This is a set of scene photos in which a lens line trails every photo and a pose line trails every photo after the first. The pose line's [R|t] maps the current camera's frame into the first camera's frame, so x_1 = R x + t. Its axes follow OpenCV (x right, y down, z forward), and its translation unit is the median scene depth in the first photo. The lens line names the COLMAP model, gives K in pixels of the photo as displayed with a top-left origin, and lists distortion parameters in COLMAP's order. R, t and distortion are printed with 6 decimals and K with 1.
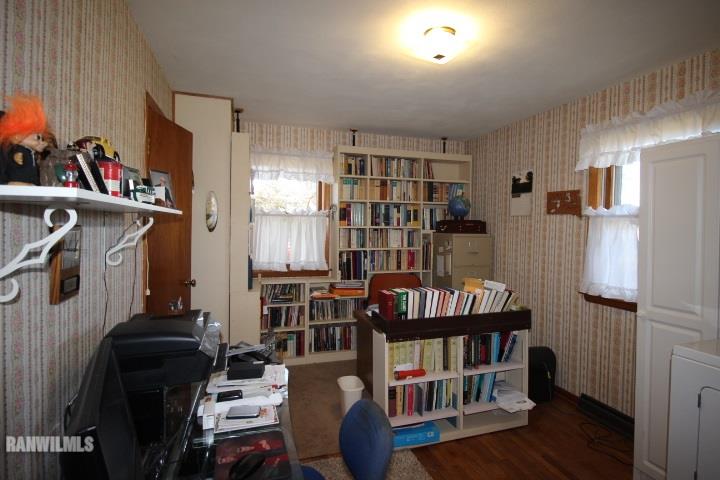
lens RADIAL K [[369.3, 0, 360.0], [0, 369.3, 240.0], [0, 0, 1]] dist [-0.000127, -0.002041]
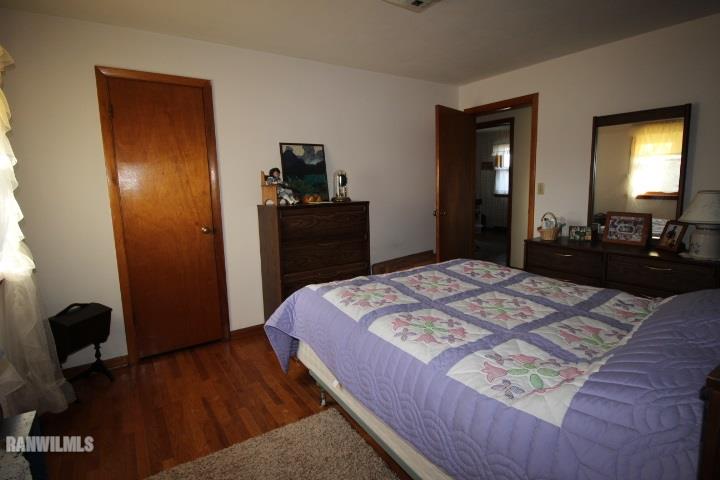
lens RADIAL K [[369.3, 0, 360.0], [0, 369.3, 240.0], [0, 0, 1]] dist [-0.000127, -0.002041]
pose [[0.977133, -0.070739, 0.200516, -1.273969], [0.049033, 0.992585, 0.111226, 0.130654], [-0.206897, -0.098851, 0.973356, -2.026839]]
